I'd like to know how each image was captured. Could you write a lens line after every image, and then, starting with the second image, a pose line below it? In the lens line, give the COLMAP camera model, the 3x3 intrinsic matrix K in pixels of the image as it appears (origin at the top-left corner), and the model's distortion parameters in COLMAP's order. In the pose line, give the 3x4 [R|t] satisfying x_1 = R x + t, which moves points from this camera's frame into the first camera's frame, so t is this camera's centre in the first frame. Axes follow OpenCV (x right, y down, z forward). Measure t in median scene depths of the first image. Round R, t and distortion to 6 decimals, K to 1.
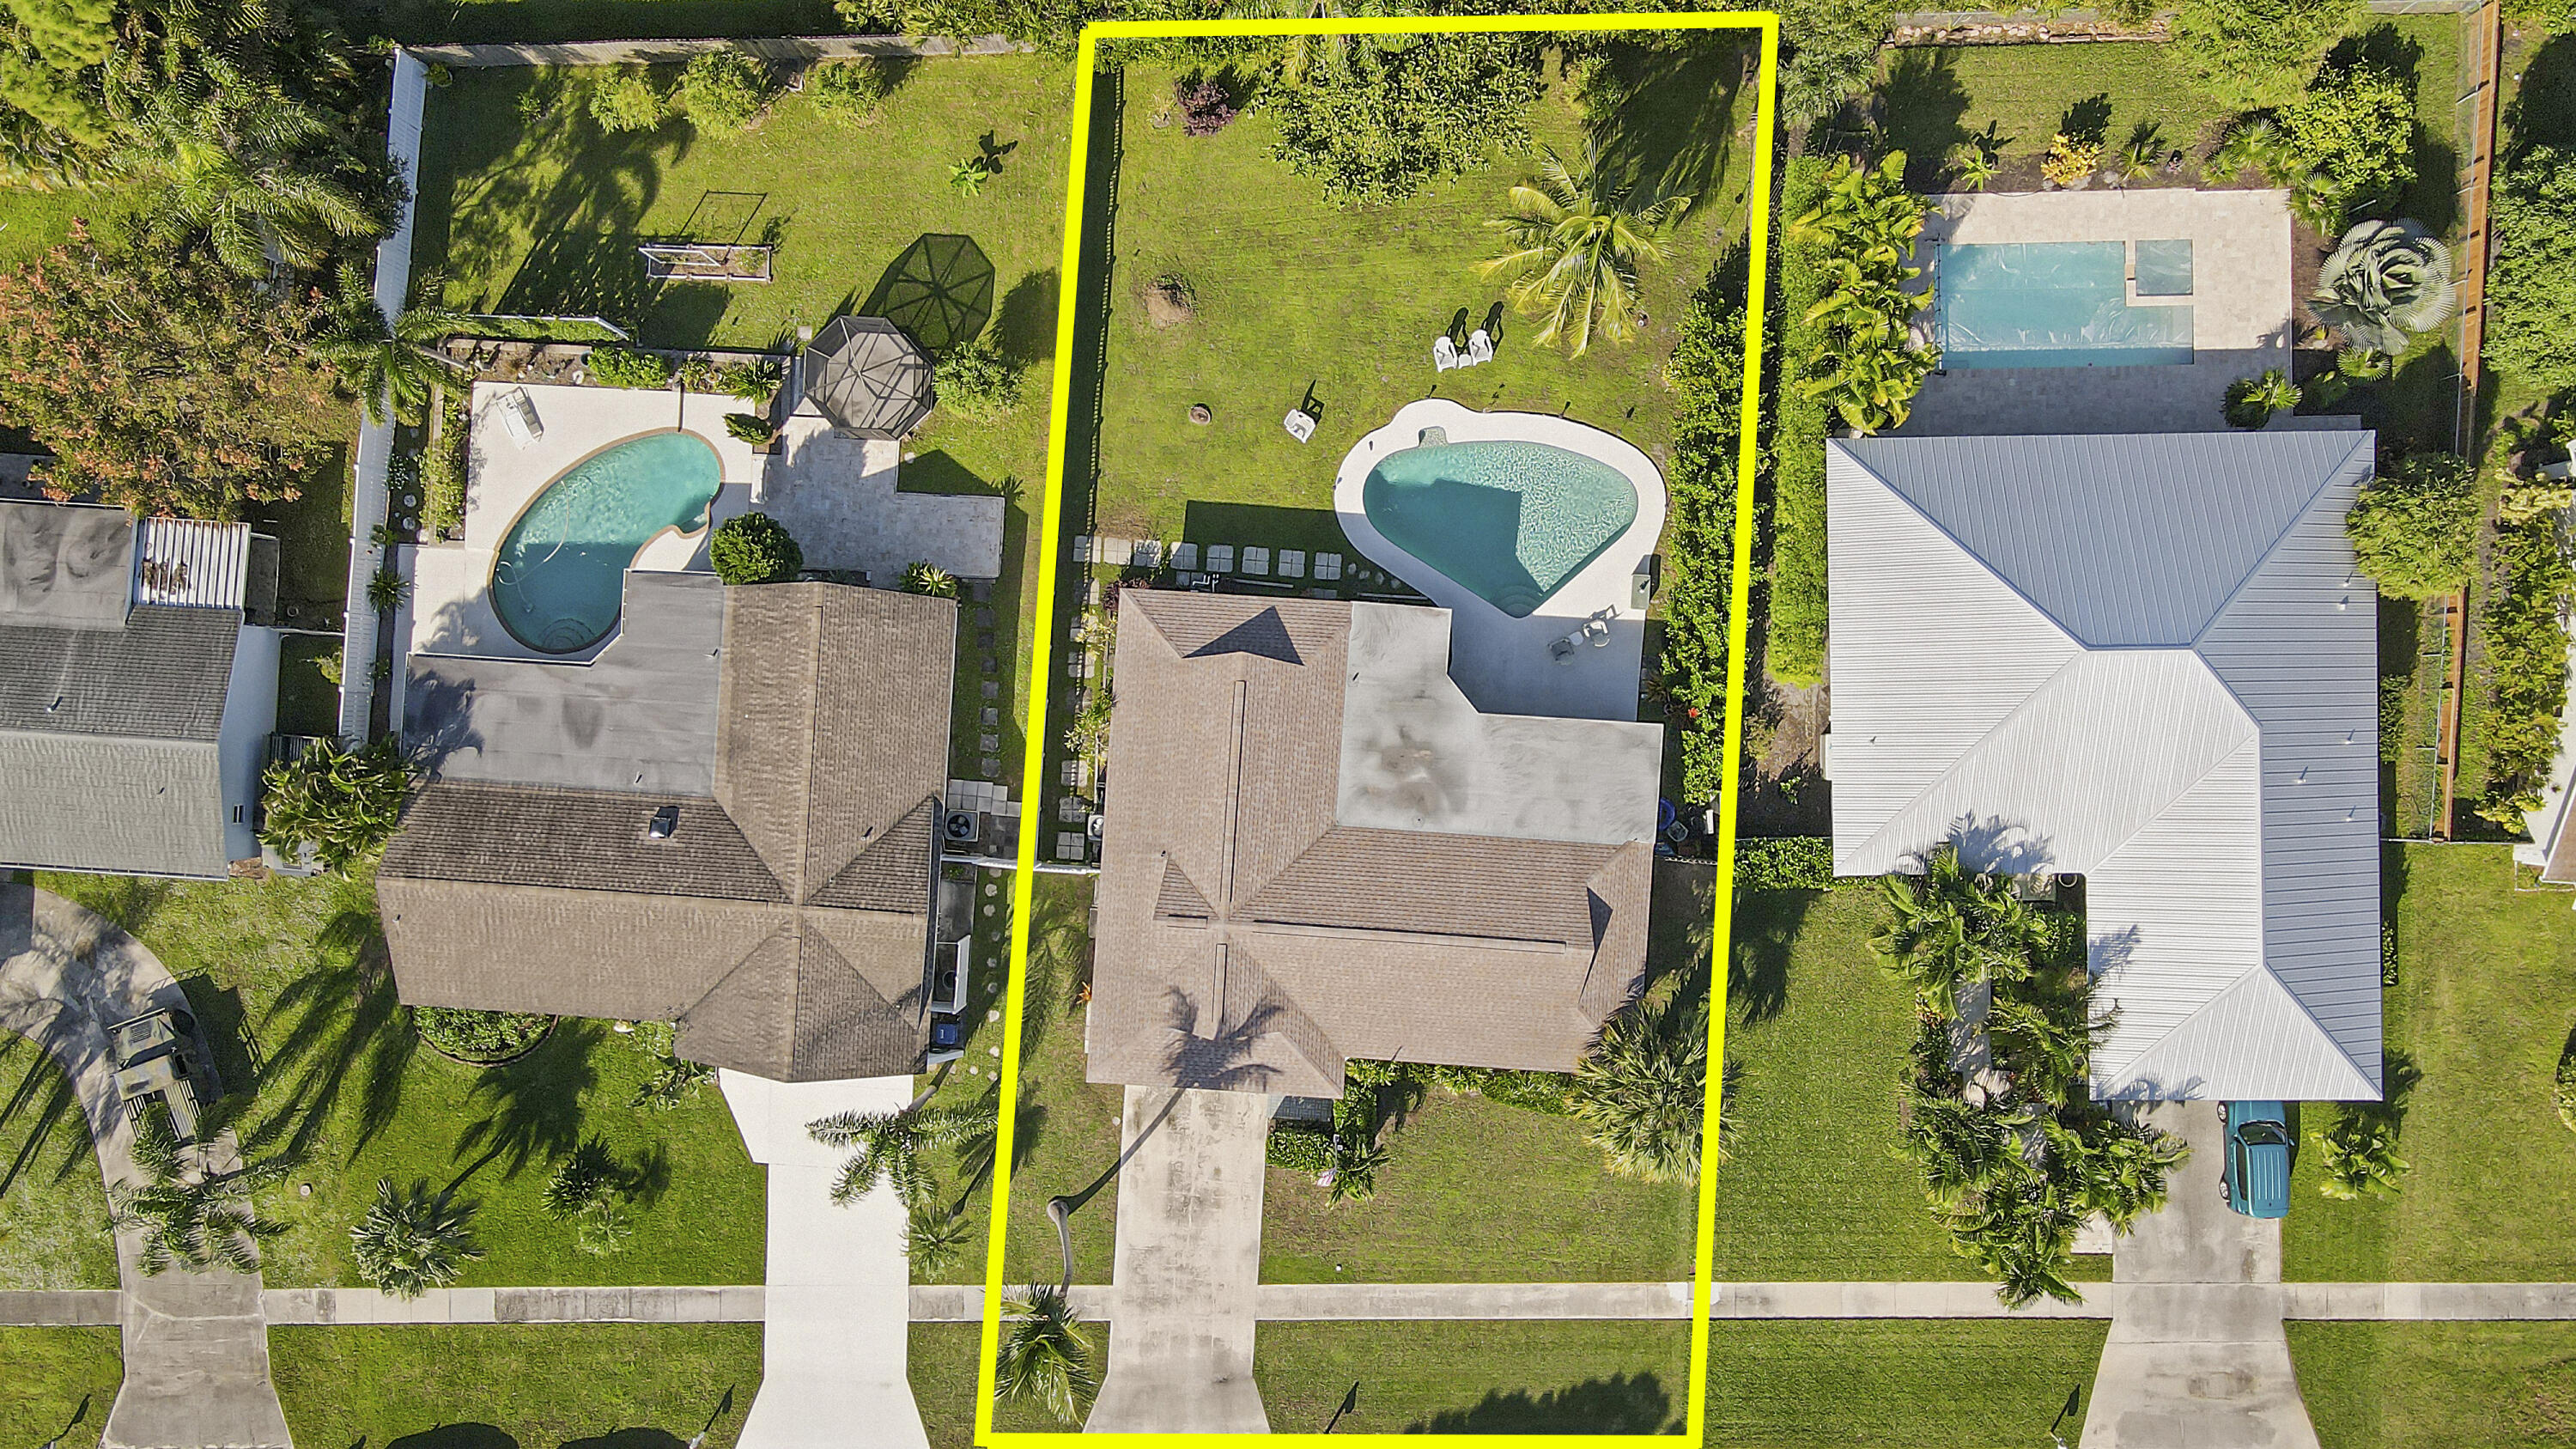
lens RADIAL K [[1774.5, 0, 1279.6], [0, 1774.5, 723.4], [0, 0, 1]] dist [0.000453, 0.000119]
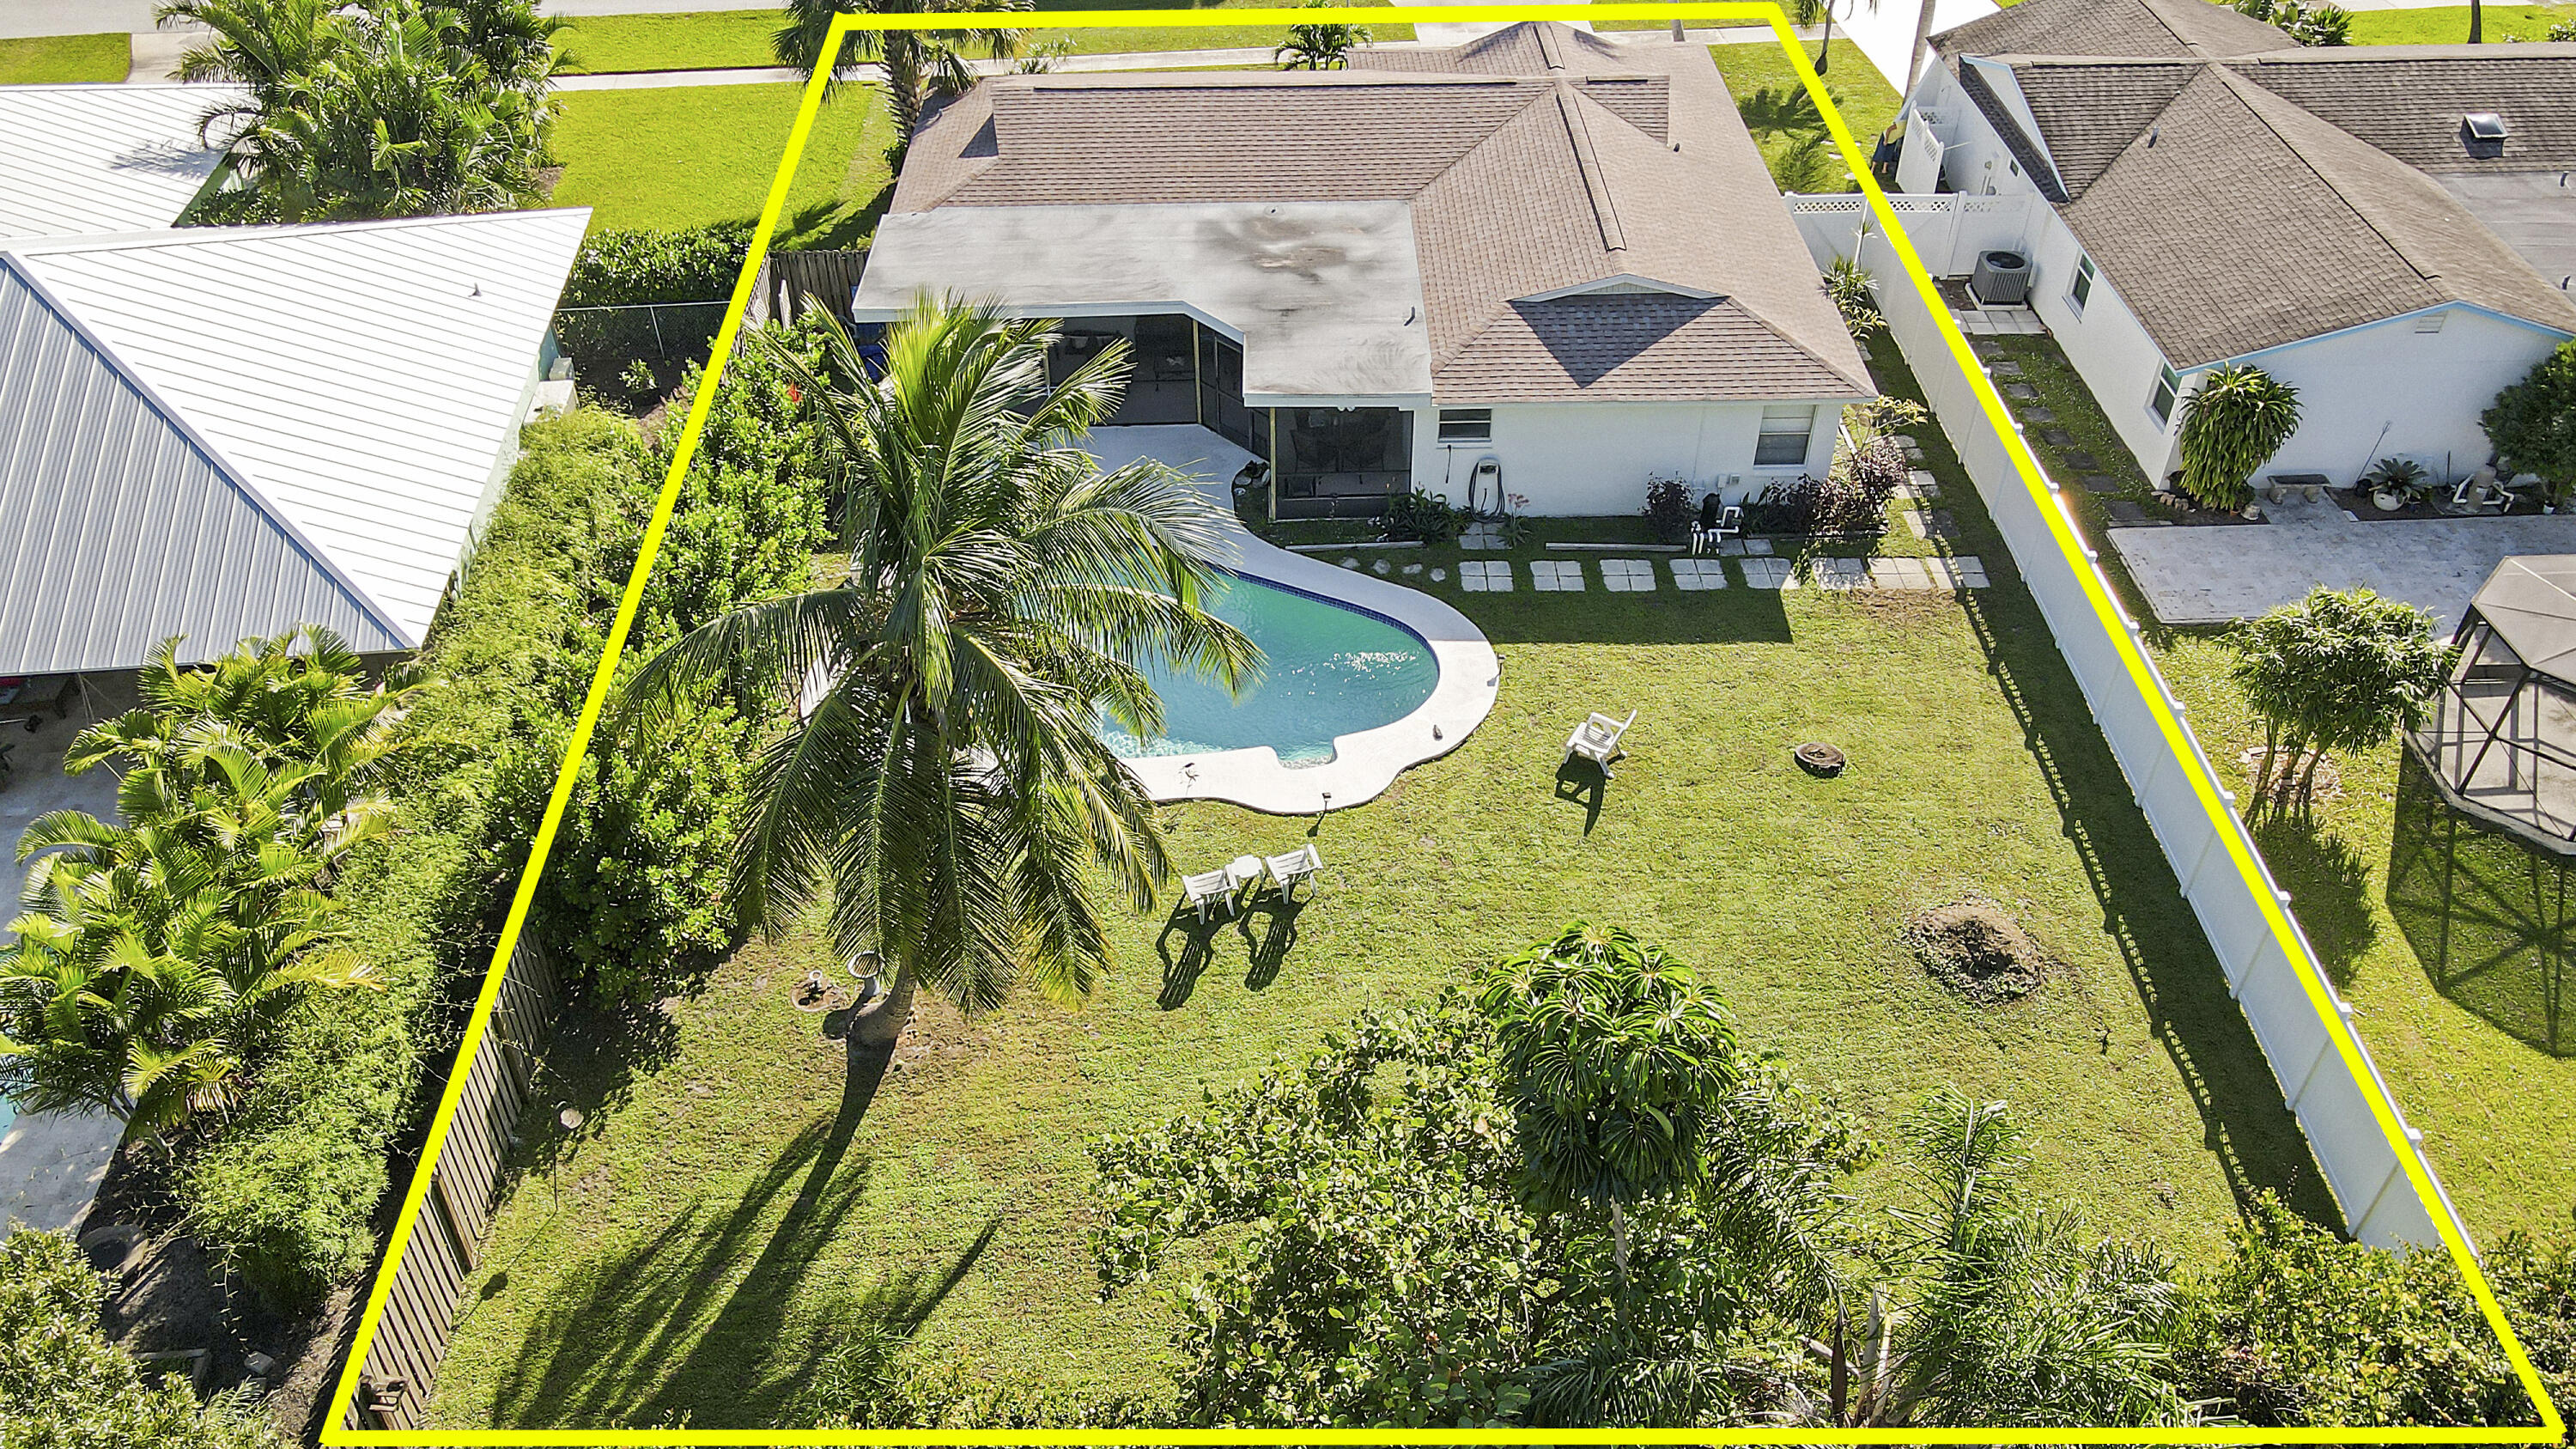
lens RADIAL K [[1774.5, 0, 1282.4], [0, 1774.5, 724.0], [0, 0, 1]] dist [0.000453, 0.000119]
pose [[-0.995414, 0.090934, -0.029690, 0.106373], [-0.085256, -0.702592, 0.706468, -0.482271], [0.043382, 0.705759, 0.707122, 0.675784]]
